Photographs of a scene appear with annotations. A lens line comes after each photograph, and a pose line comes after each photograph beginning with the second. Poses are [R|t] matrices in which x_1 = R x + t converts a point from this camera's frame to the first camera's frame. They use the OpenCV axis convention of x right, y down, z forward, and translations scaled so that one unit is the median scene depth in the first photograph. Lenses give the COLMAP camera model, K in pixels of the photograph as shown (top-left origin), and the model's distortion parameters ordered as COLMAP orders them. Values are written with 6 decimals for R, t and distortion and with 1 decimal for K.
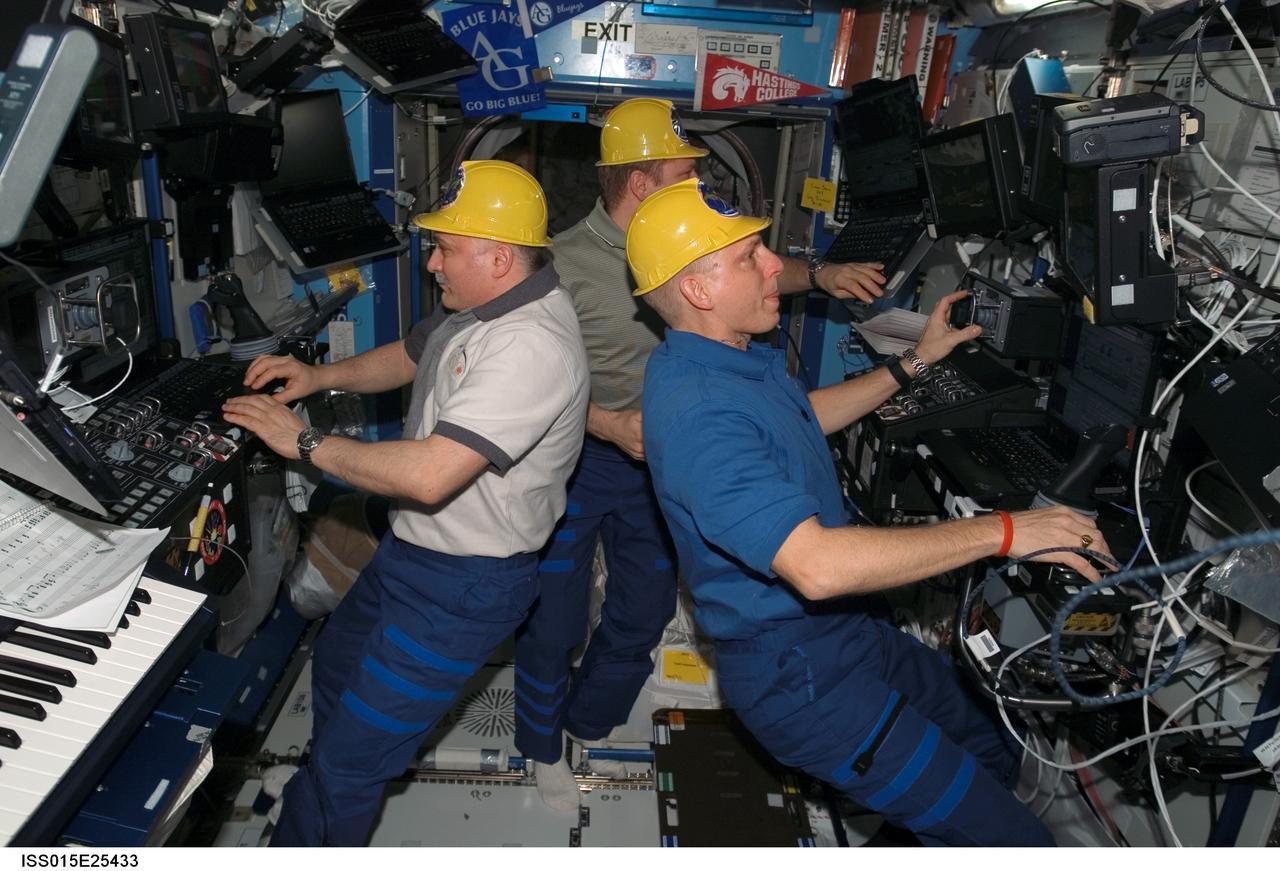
lens RADIAL K [[961.3, 0, 639.3], [0, 961.3, 435.0], [0, 0, 1]] dist [-0.023414, 0.000591]
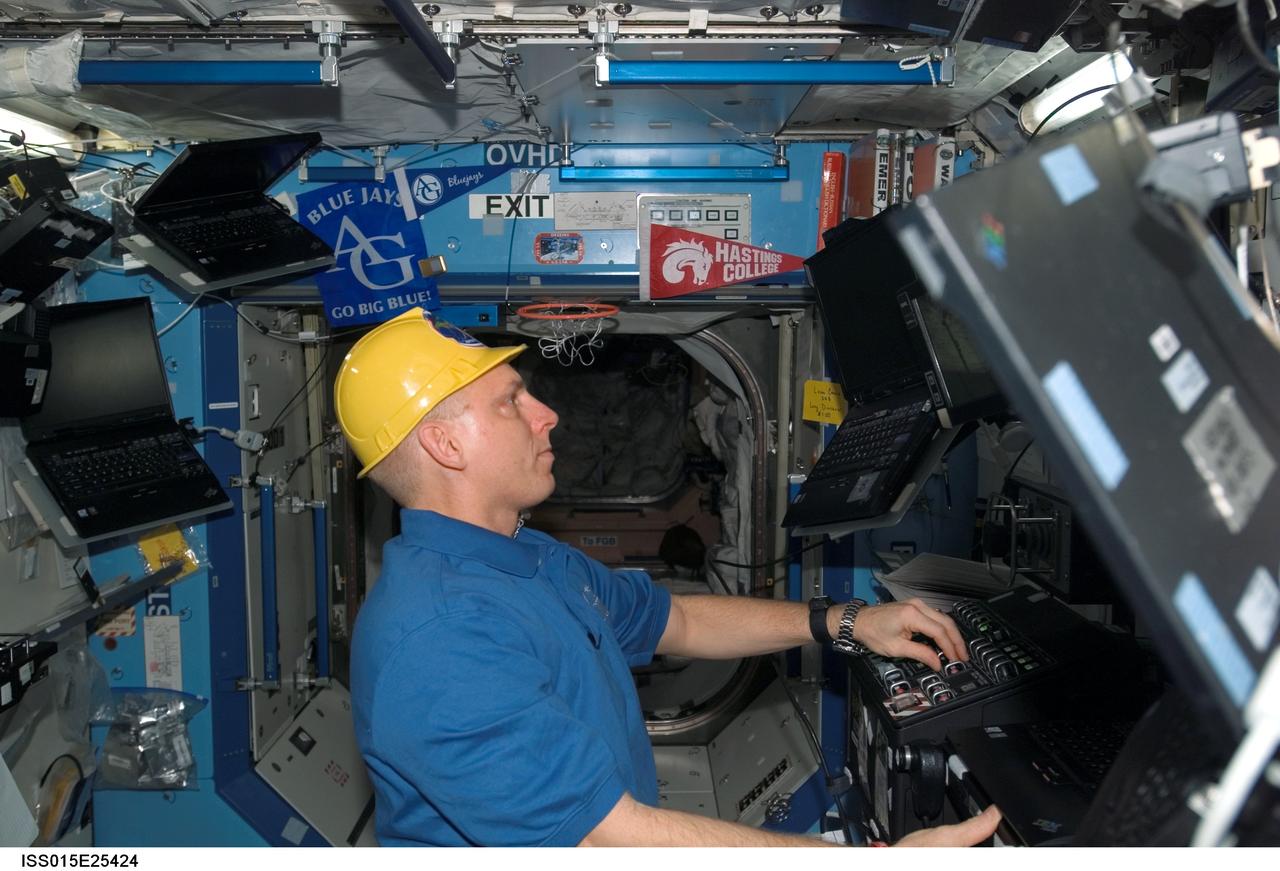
lens RADIAL K [[1234.6, 0, 640.3], [0, 1234.6, 436.6], [0, 0, 1]] dist [0.005848, 0.000000]
pose [[0.997825, -0.058561, -0.030267, 0.082000], [0.048935, 0.965669, -0.255125, 0.003229], [0.044168, 0.253089, 0.966434, 0.118279]]
